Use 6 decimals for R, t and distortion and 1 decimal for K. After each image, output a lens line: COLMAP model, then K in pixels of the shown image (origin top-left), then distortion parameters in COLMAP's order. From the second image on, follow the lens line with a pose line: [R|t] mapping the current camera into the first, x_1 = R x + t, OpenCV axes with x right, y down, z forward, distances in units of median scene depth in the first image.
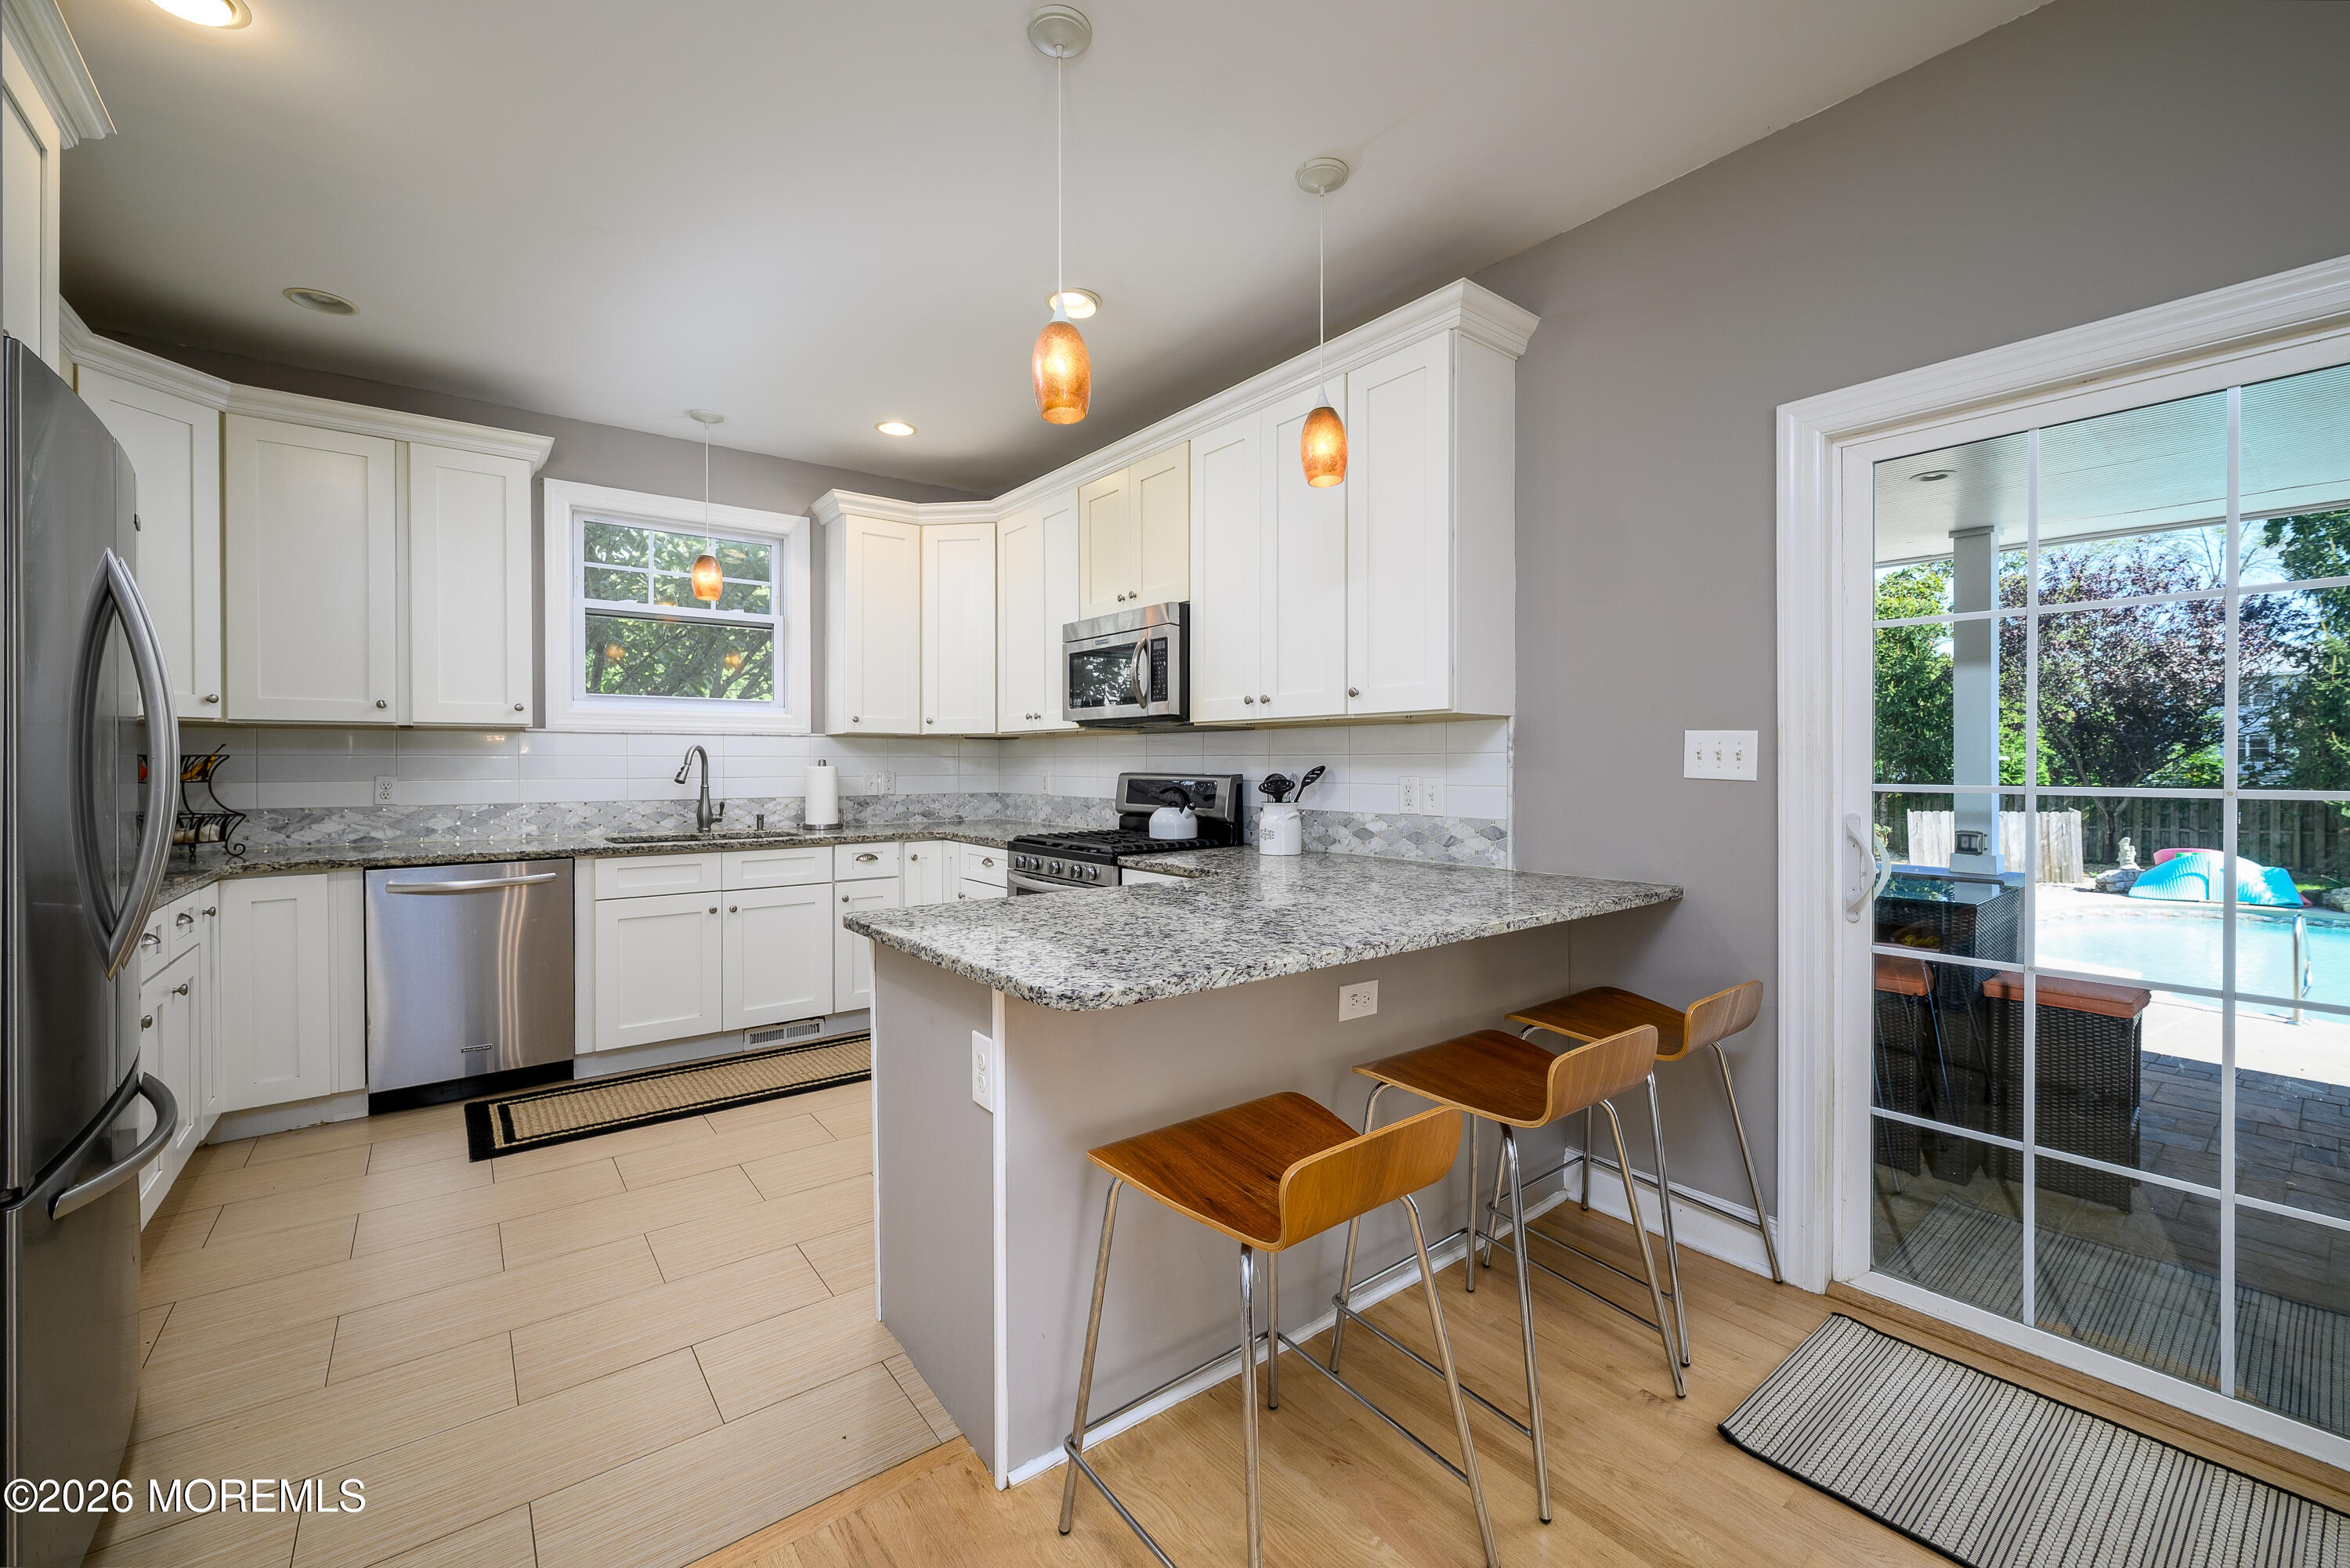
lens RADIAL K [[947.1, 0, 1173.8], [0, 947.1, 766.7], [0, 0, 1]] dist [-0.000704, -0.000126]
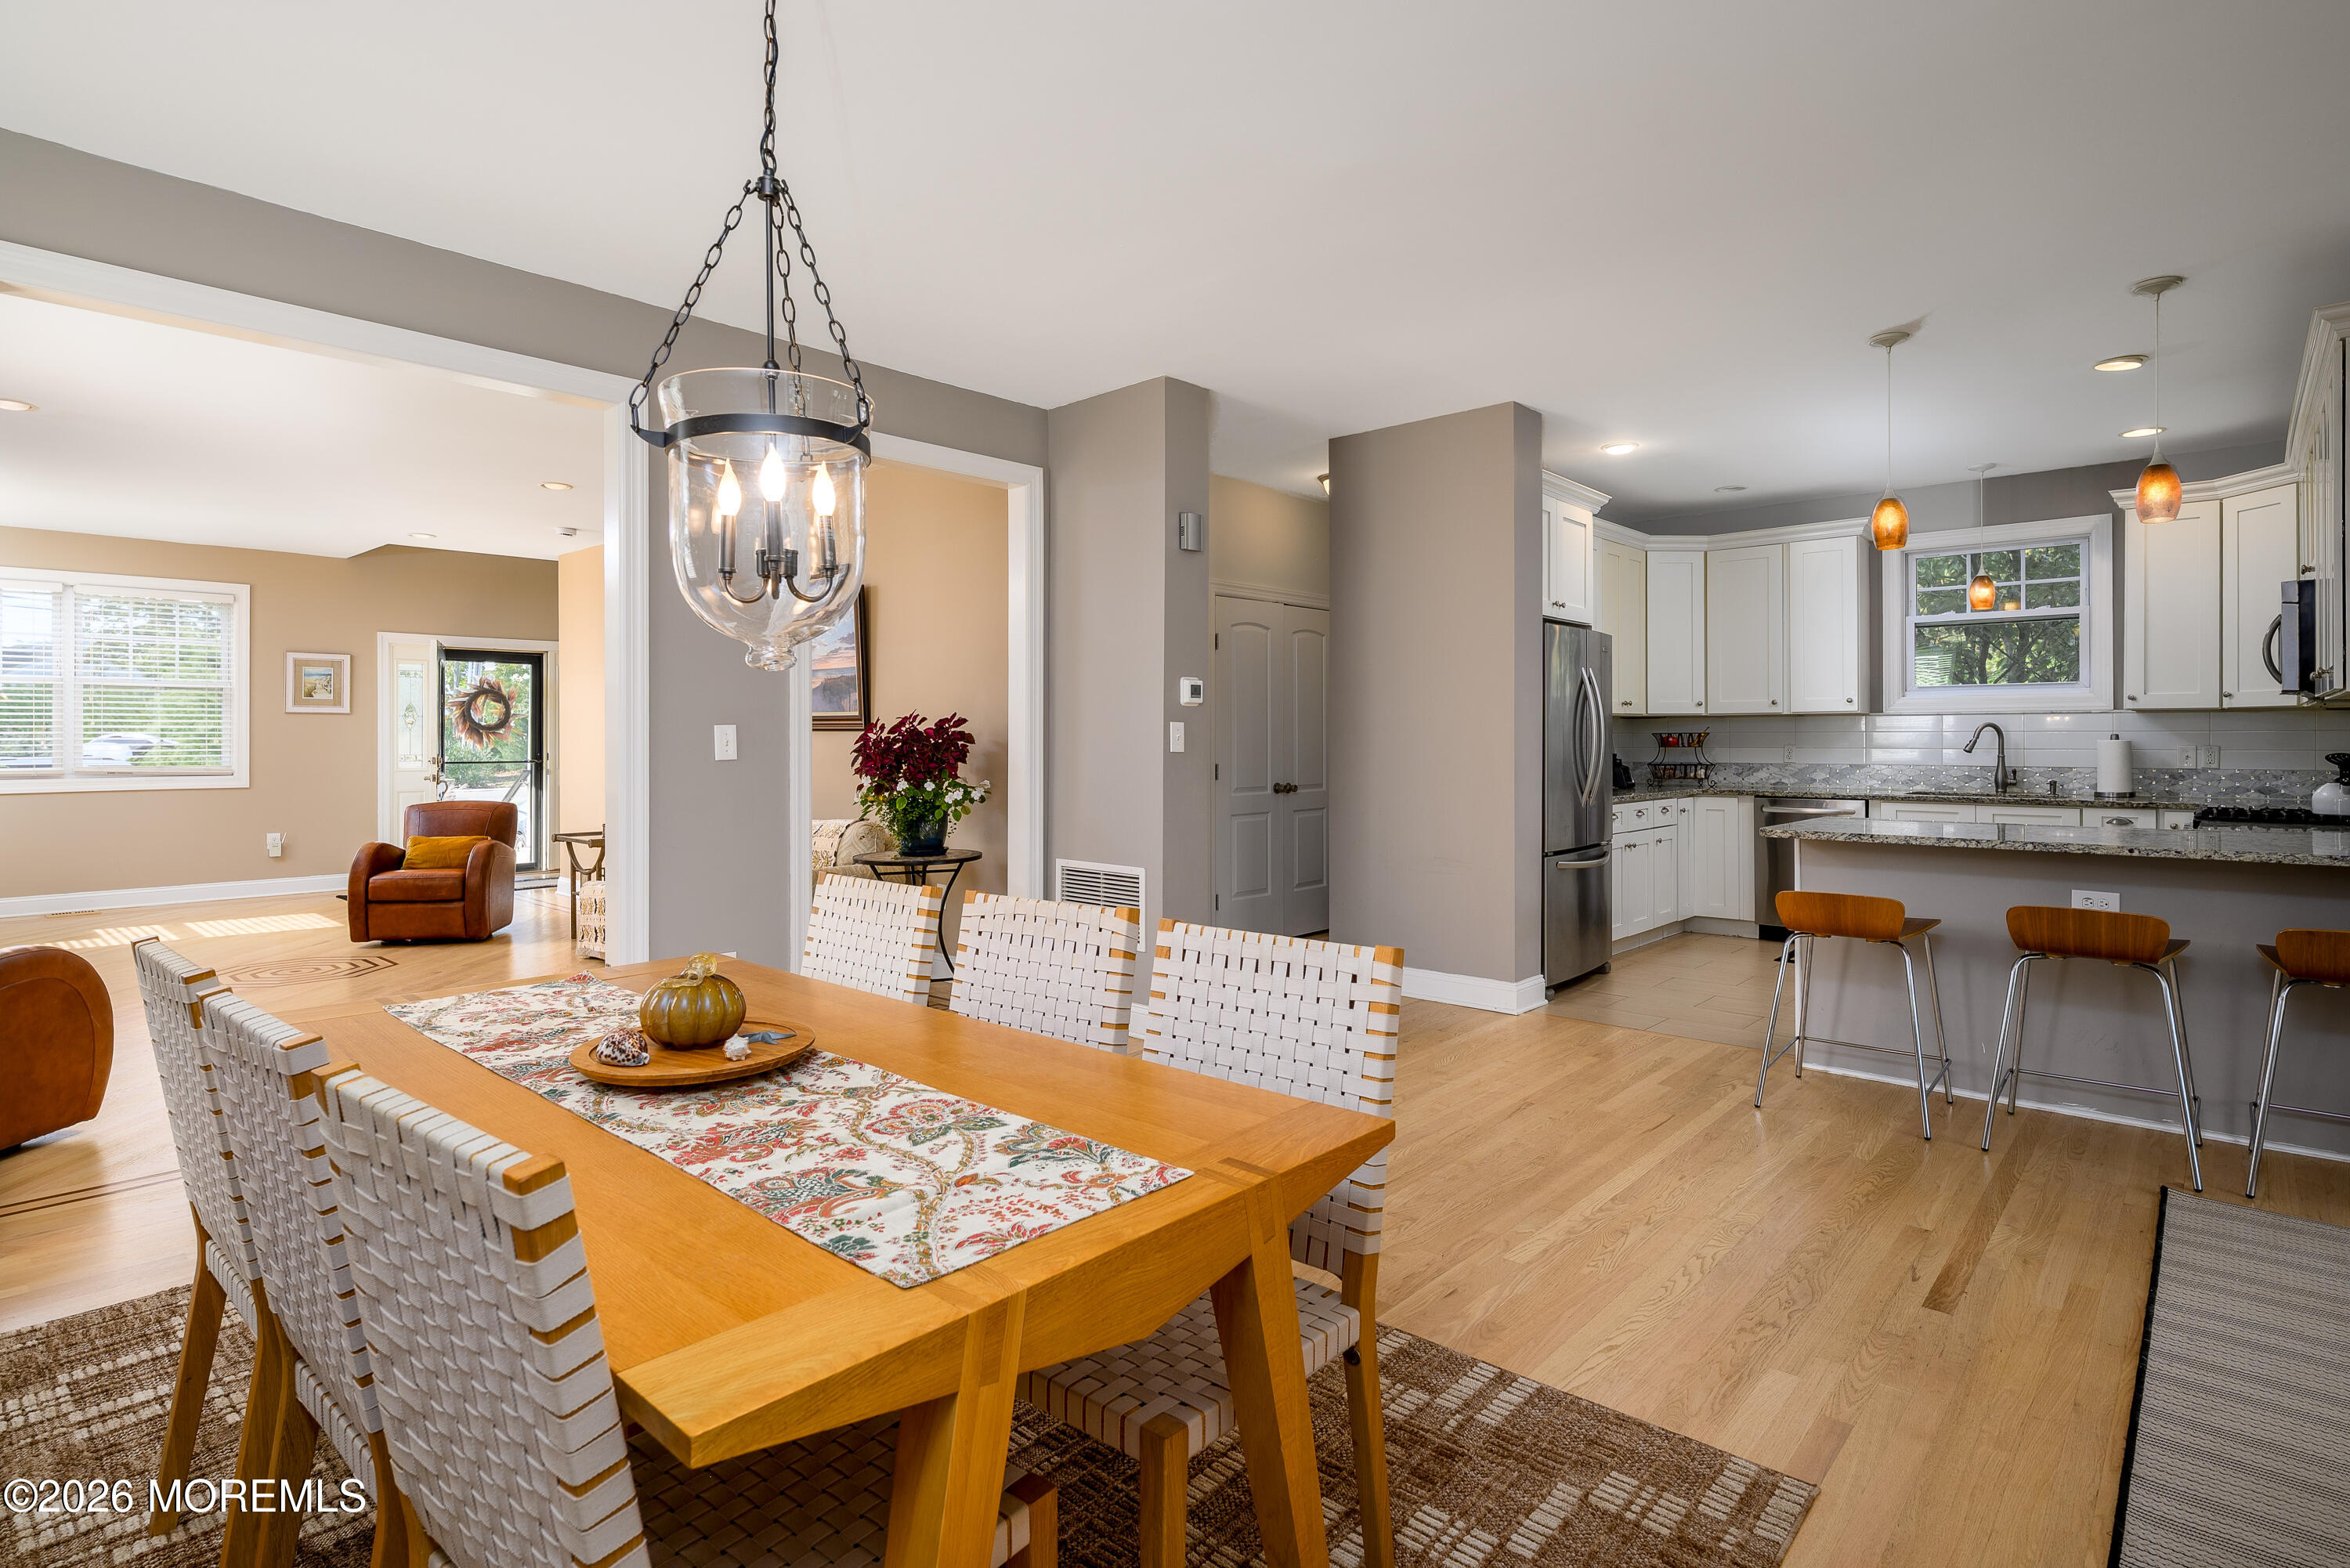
lens RADIAL K [[1178.8, 0, 1176.1], [0, 1178.8, 727.0], [0, 0, 1]] dist [0.000262, 0.000040]
pose [[0.173207, -0.008108, -0.984852, 1.140815], [-0.002545, 0.999959, -0.008680, -0.000989], [0.984882, 0.004010, 0.173179, -0.452452]]
